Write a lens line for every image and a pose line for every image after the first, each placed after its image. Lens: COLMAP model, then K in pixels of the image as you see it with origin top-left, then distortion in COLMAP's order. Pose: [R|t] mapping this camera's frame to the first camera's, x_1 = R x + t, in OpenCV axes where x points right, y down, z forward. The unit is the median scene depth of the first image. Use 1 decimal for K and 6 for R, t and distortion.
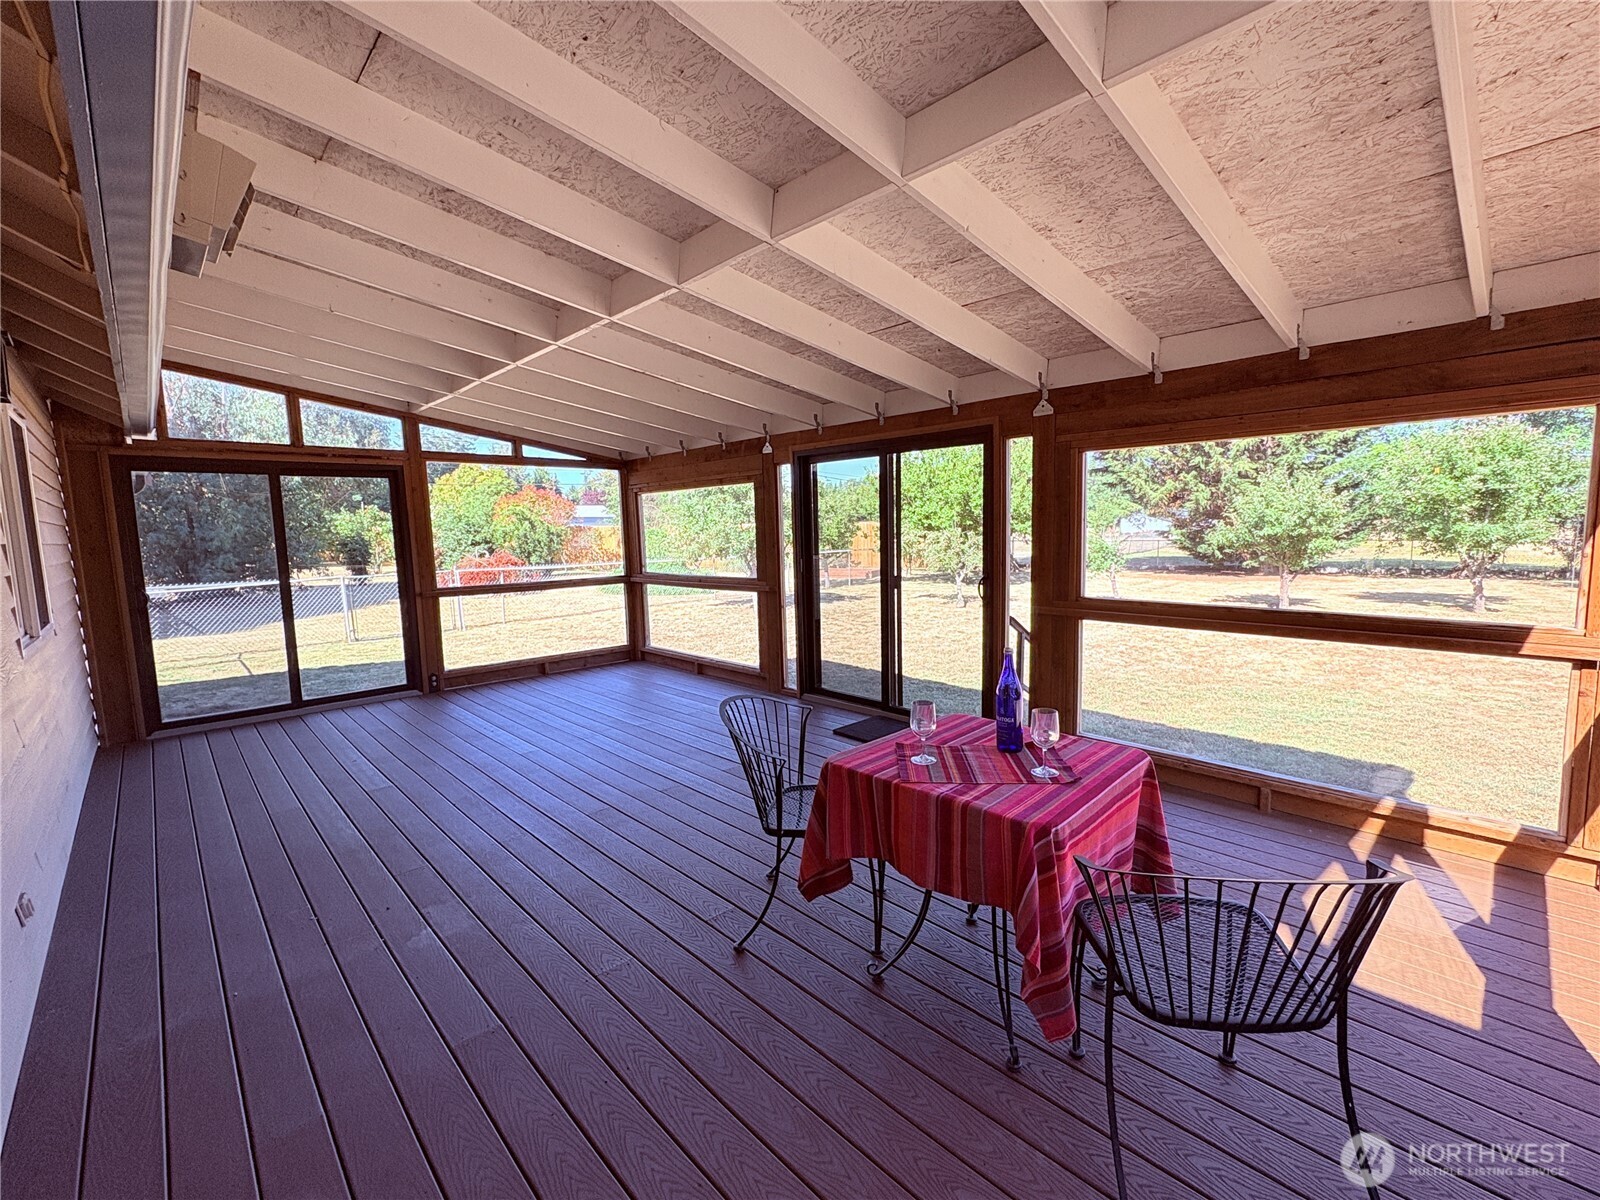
lens RADIAL K [[688.3, 0, 800.0], [0, 688.3, 600.0], [0, 0, 1]] dist [-0.000199, 0.000592]
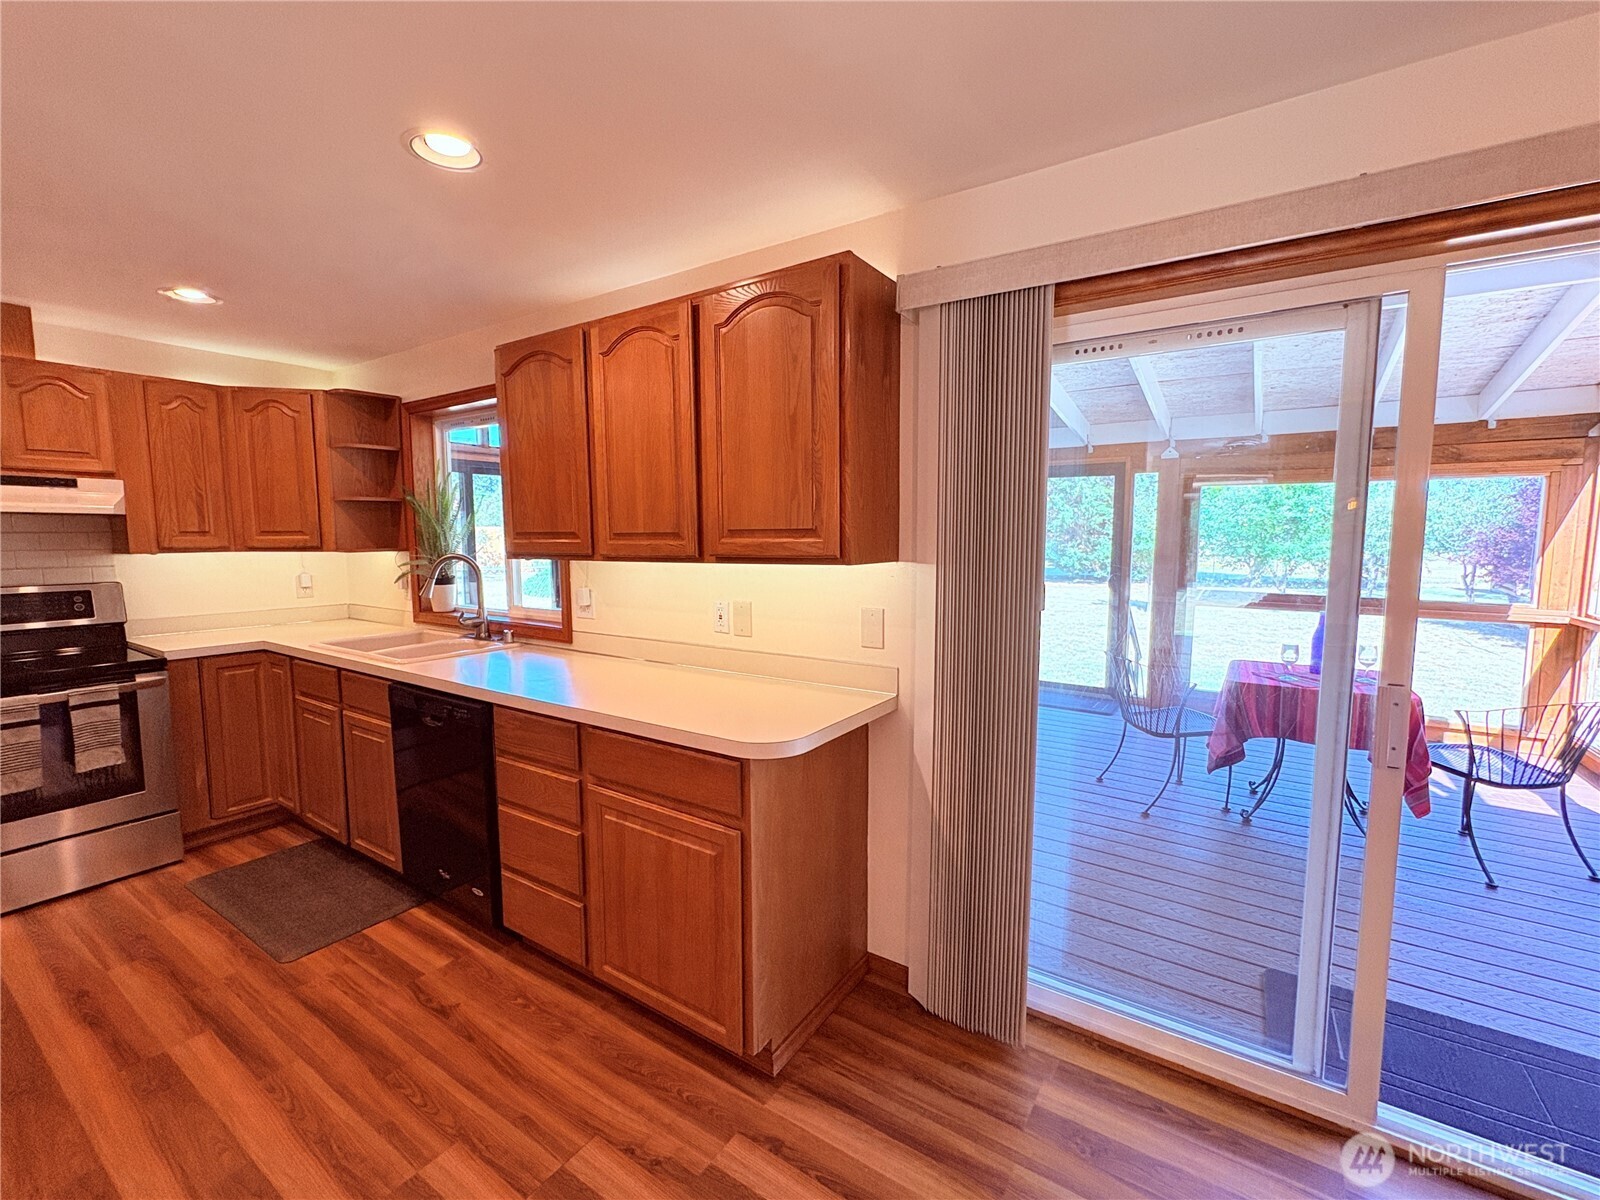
lens RADIAL K [[688.3, 0, 800.0], [0, 688.3, 600.0], [0, 0, 1]] dist [-0.000199, 0.000592]
pose [[0.976853, 0.003760, 0.213878, -0.617447], [-0.001360, 0.999934, -0.011368, 0.030323], [-0.213907, 0.010814, 0.976794, -0.172324]]
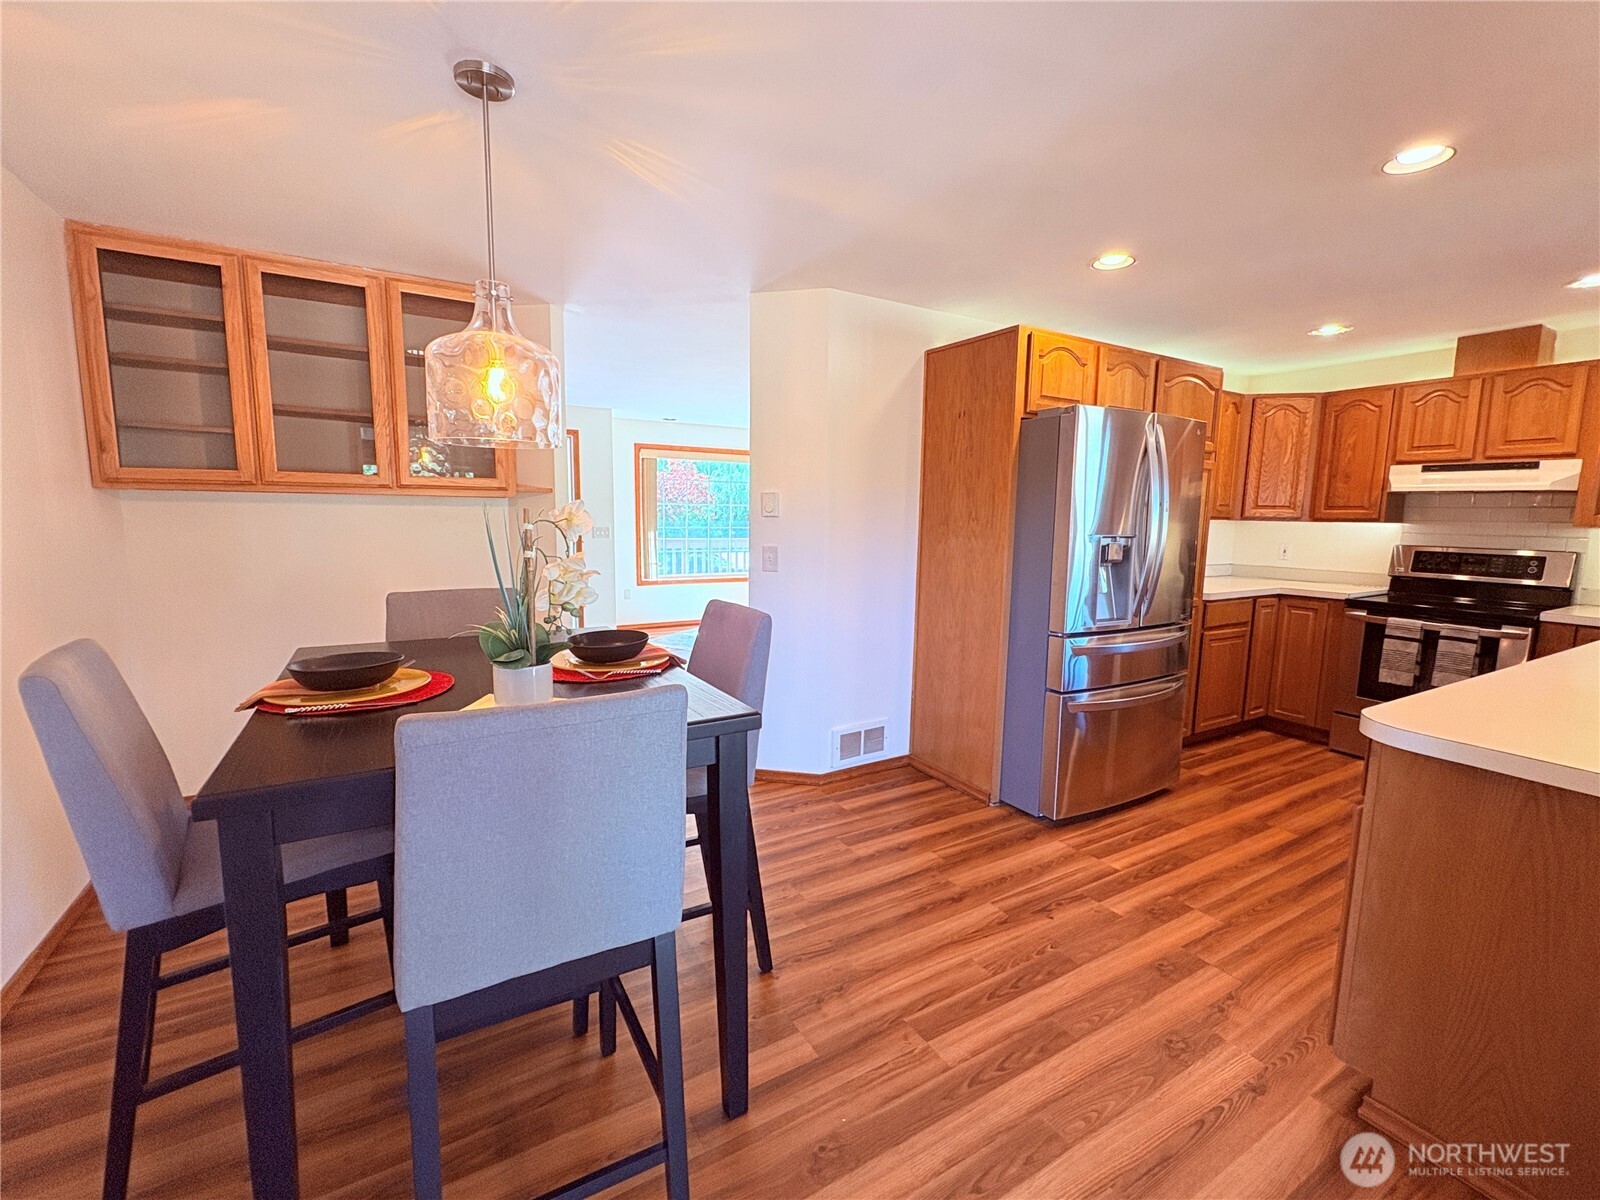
lens RADIAL K [[688.3, 0, 800.0], [0, 688.3, 600.0], [0, 0, 1]] dist [-0.000199, 0.000592]
pose [[-0.229764, 0.146538, -0.962151, -0.159110], [-0.112260, 0.978011, 0.175761, 0.018905], [0.966750, 0.148395, -0.208261, -0.004866]]
